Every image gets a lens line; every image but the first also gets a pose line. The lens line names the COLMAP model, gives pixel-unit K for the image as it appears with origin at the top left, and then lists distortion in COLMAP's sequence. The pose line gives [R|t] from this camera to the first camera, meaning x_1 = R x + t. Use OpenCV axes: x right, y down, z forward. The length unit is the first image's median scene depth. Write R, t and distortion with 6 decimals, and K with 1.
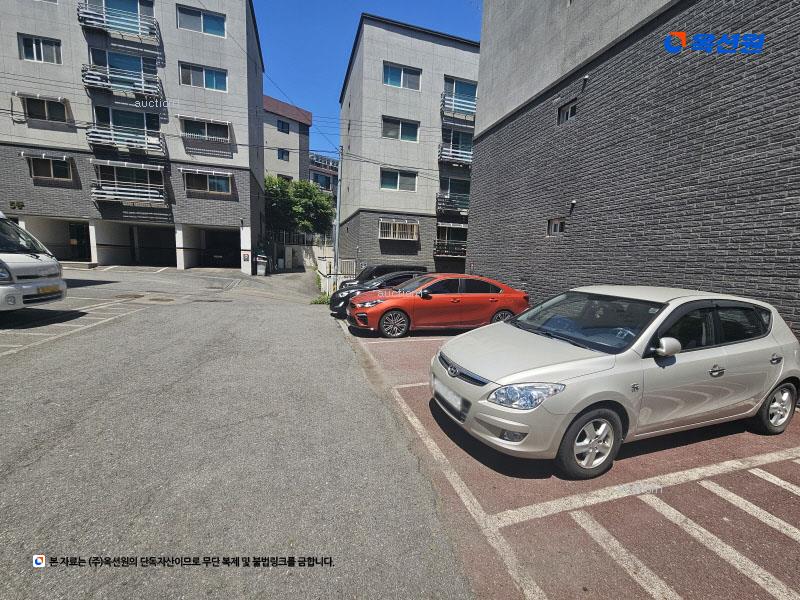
lens RADIAL K [[330.7, 0, 401.0], [0, 330.7, 302.1], [0, 0, 1]] dist [0.001434, 0.000034]
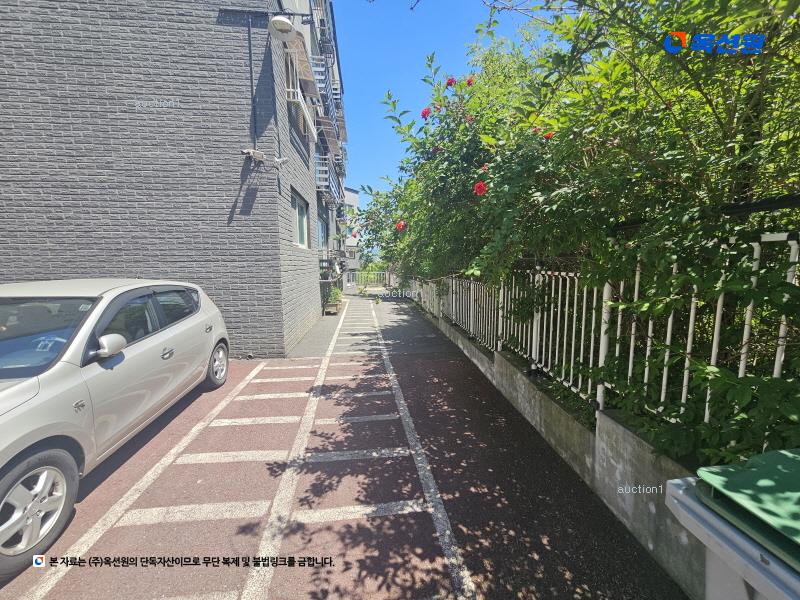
lens RADIAL K [[330.7, 0, 401.0], [0, 330.7, 302.1], [0, 0, 1]] dist [0.001434, 0.000034]
pose [[0.192072, -0.160315, 0.968198, 0.103295], [0.131211, 0.981904, 0.136555, 0.002685], [-0.972570, 0.100810, 0.209632, 0.039938]]
